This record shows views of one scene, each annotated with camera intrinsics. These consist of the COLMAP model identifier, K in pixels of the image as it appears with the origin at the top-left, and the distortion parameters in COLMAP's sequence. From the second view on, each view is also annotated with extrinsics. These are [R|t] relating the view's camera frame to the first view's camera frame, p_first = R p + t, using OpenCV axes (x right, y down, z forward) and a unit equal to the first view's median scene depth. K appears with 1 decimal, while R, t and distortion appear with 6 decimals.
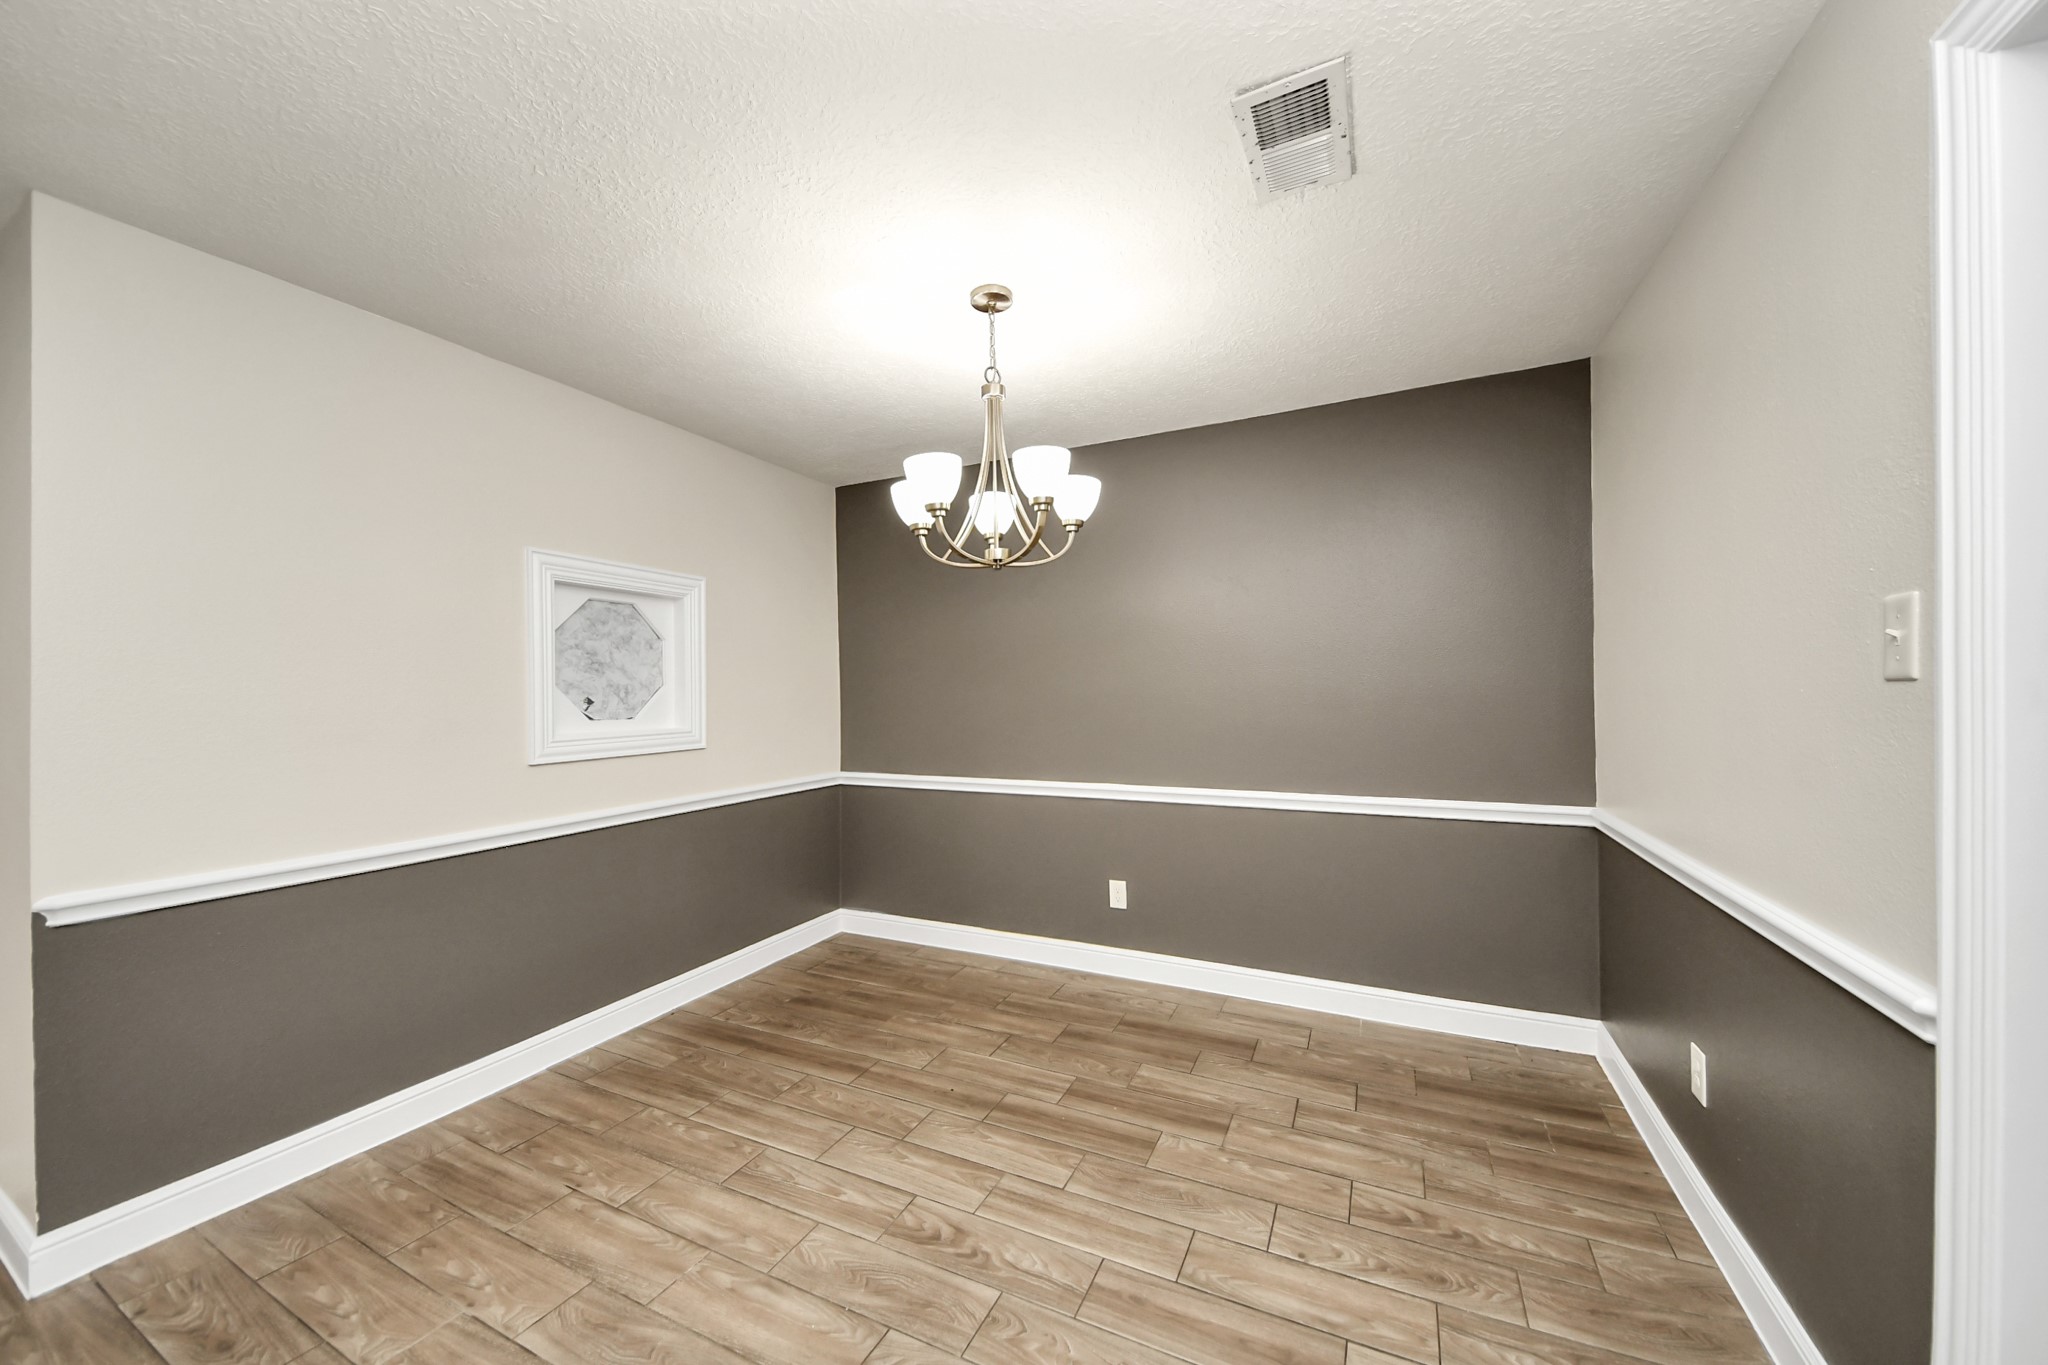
lens RADIAL K [[745.6, 0, 1008.5], [0, 745.6, 681.3], [0, 0, 1]] dist [0.043733, -0.028251]
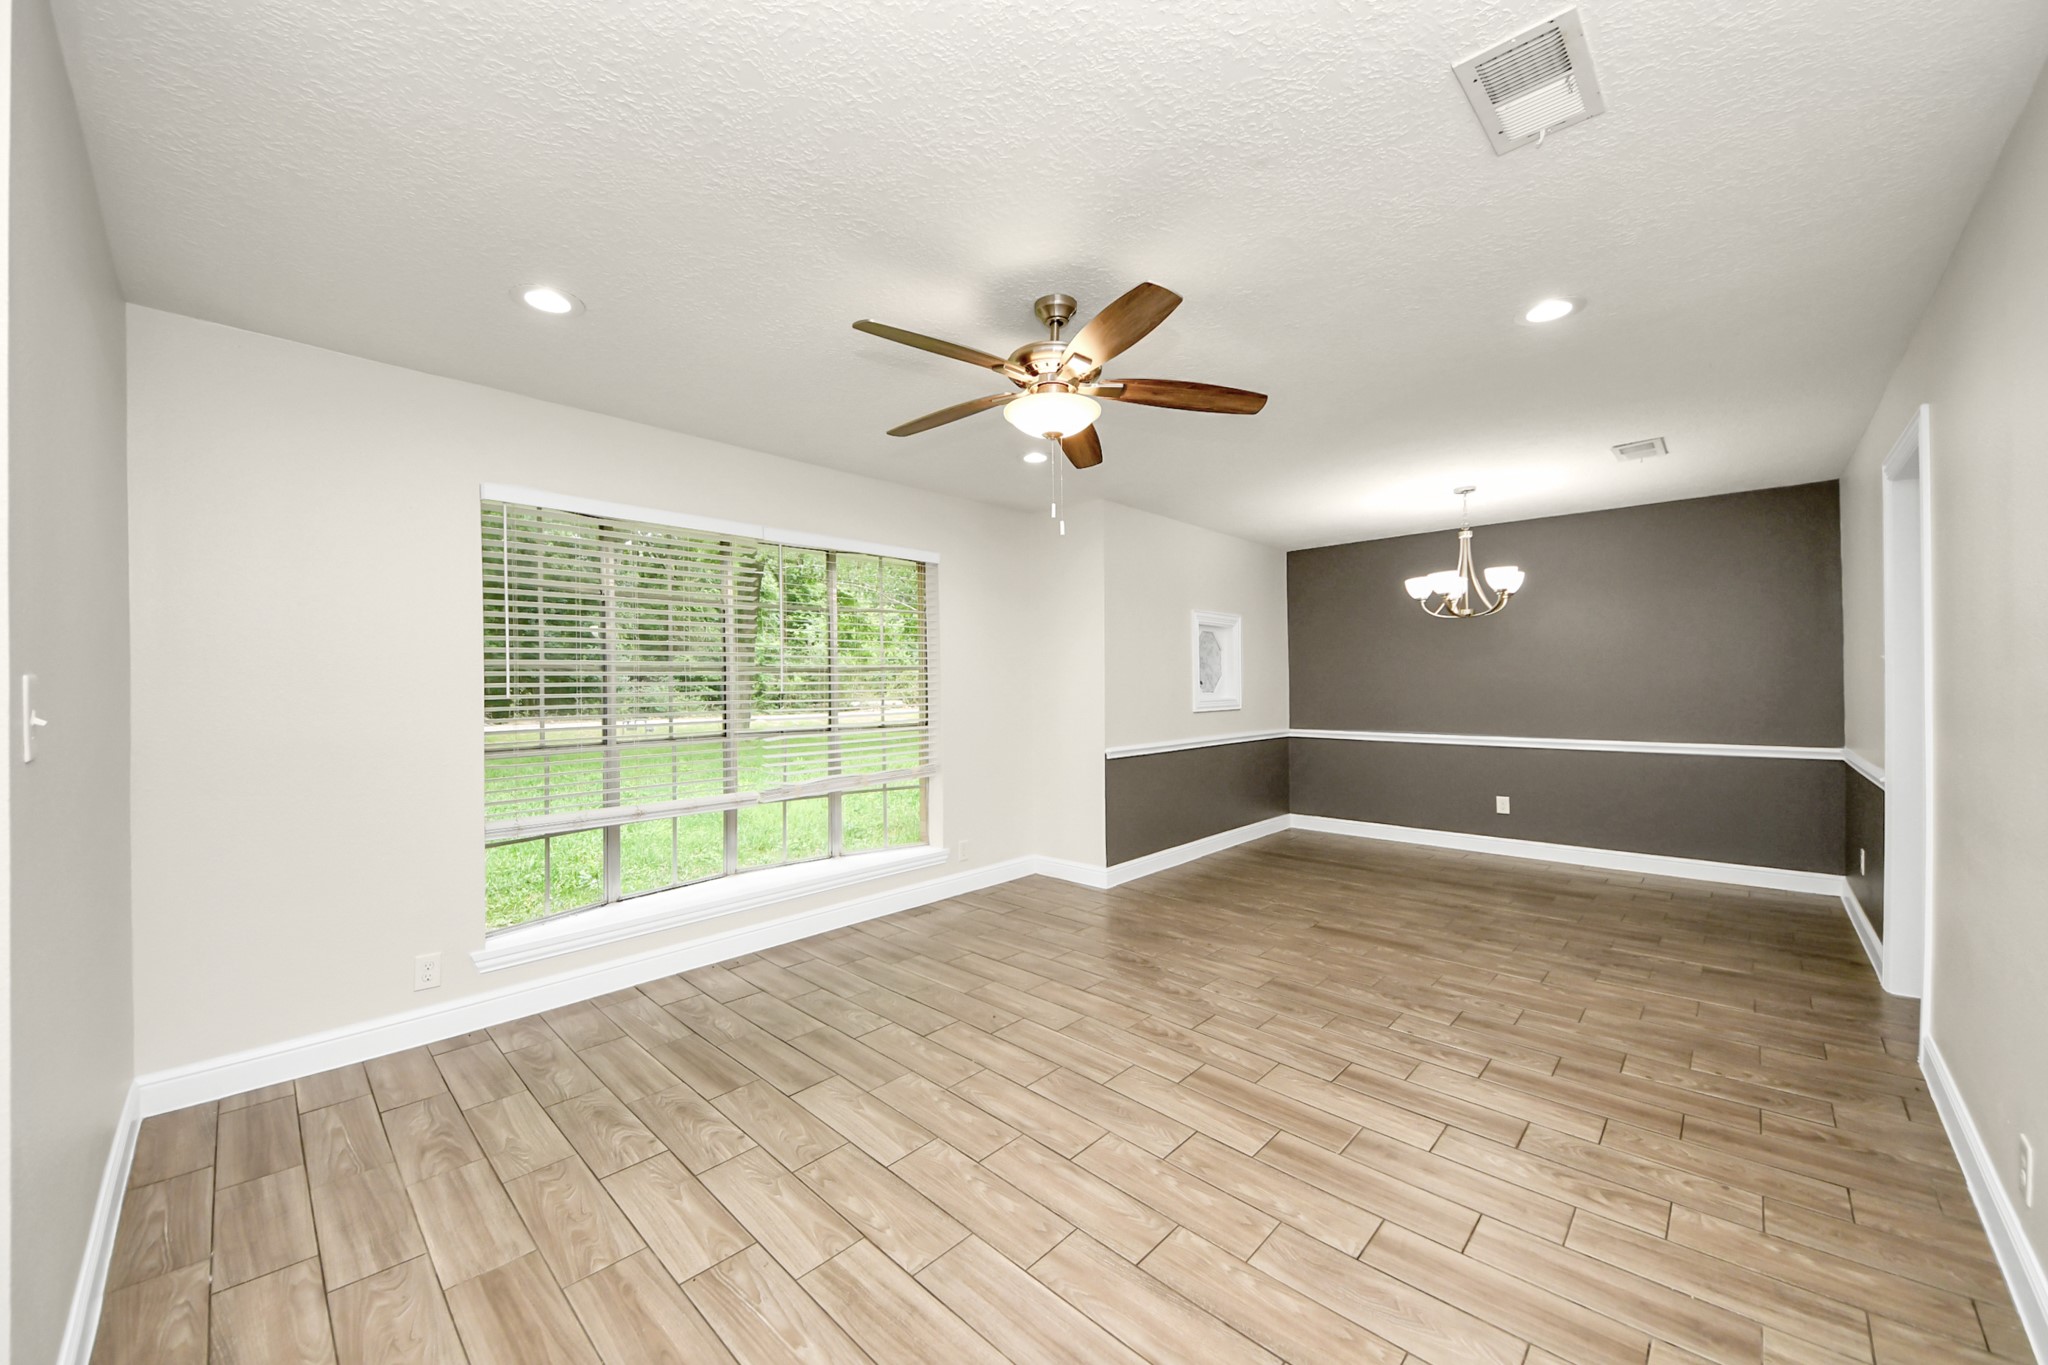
lens RADIAL K [[672.6, 0, 1021.1], [0, 672.6, 670.6], [0, 0, 1]] dist [-0.039545, -0.000015]
pose [[0.928267, 0.000957, -0.371914, -0.335410], [-0.001288, 0.999999, -0.000643, -0.002844], [0.371913, 0.001076, 0.928267, -0.806700]]
